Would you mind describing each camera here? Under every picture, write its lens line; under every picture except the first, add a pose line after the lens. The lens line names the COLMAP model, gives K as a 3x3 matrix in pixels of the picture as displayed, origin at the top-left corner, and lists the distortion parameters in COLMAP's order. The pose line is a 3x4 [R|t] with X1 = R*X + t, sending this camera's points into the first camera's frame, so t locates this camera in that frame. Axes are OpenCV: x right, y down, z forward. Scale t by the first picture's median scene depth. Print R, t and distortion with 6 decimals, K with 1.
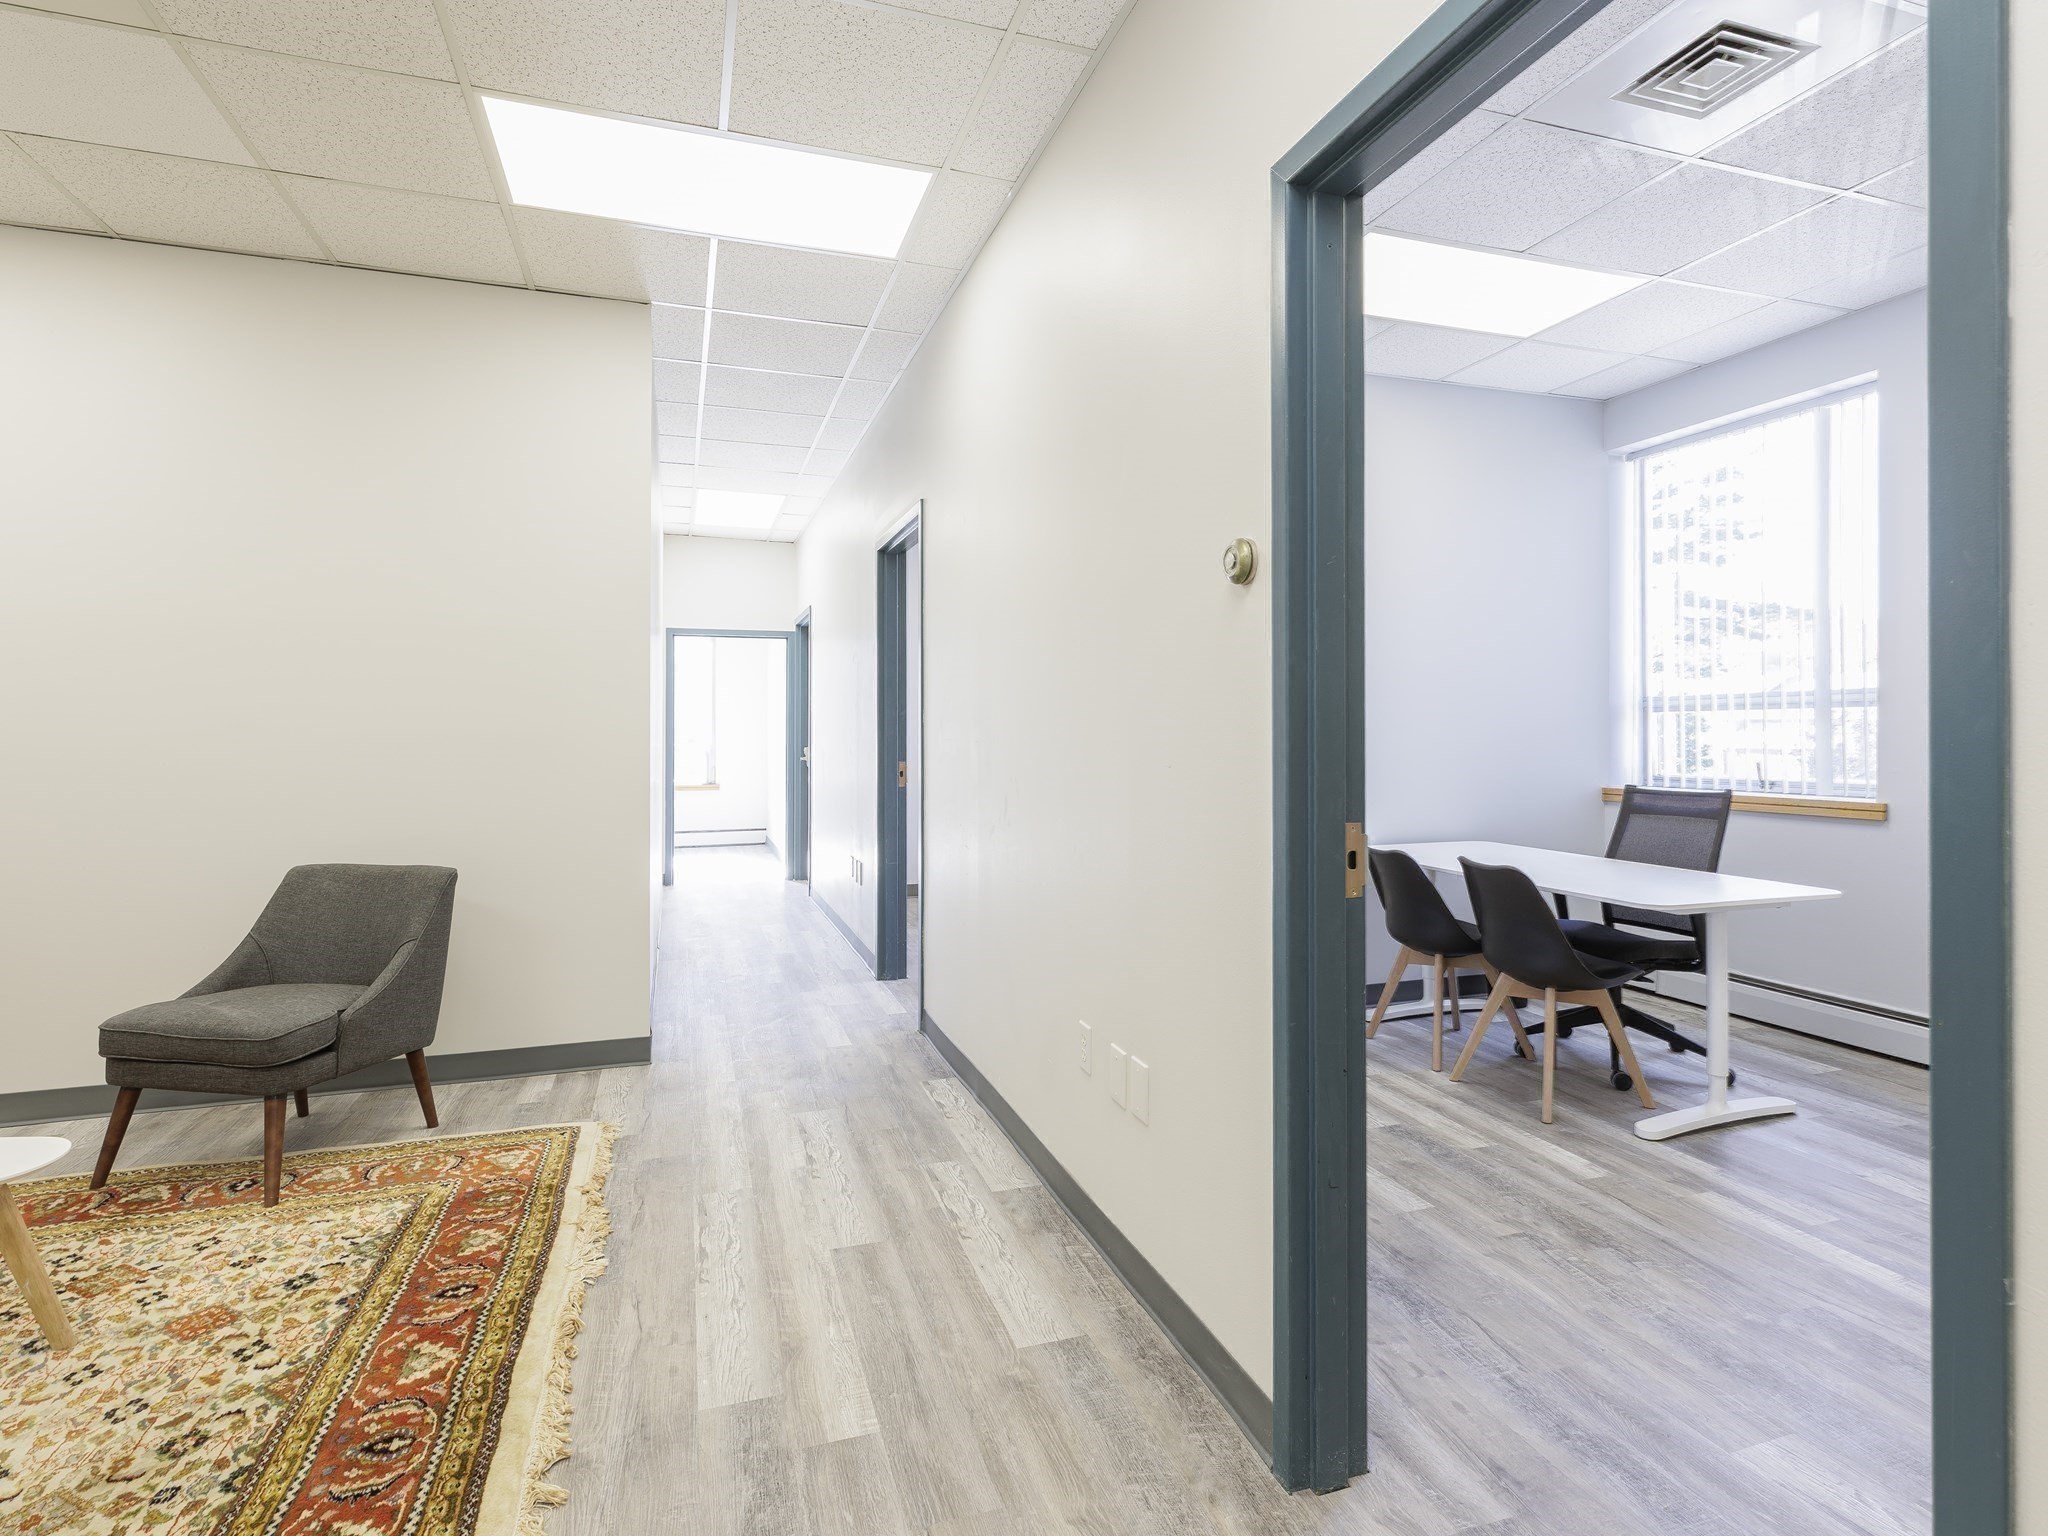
lens RADIAL K [[1056.2, 0, 1035.9], [0, 1056.2, 741.4], [0, 0, 1]] dist [-0.000274, -0.000273]
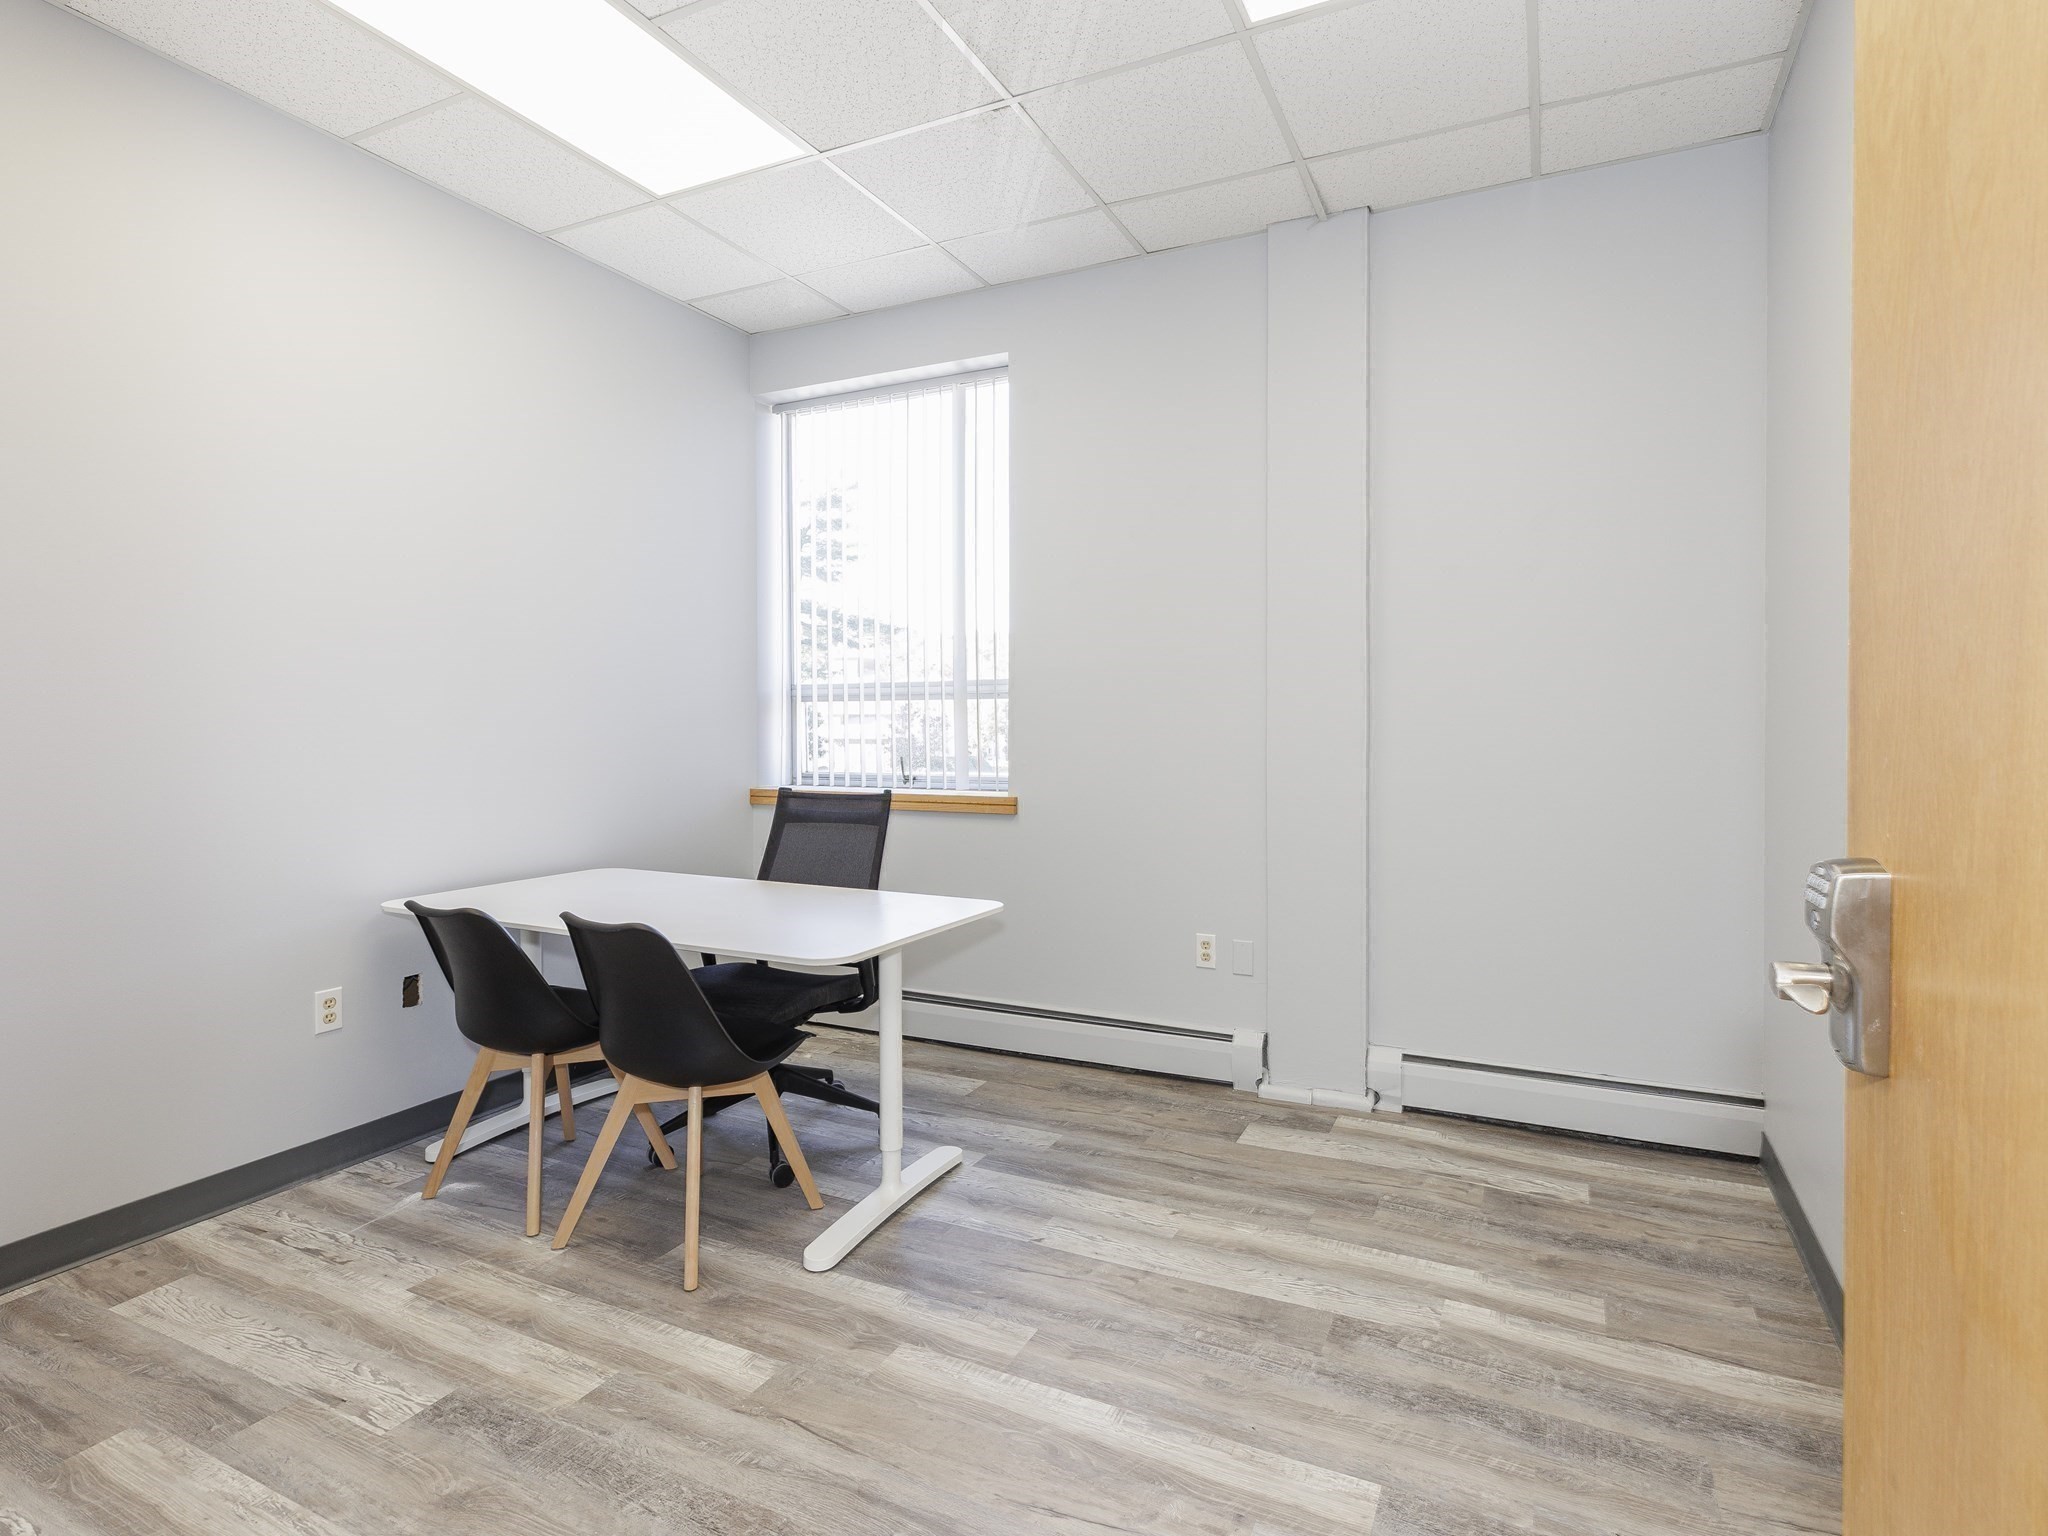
lens RADIAL K [[1056.2, 0, 1035.9], [0, 1056.2, 741.4], [0, 0, 1]] dist [-0.000274, -0.000273]
pose [[0.719247, -0.007643, 0.694713, 0.150743], [0.003353, 0.999966, 0.007529, -0.000440], [-0.694747, -0.003086, 0.719248, 0.310520]]
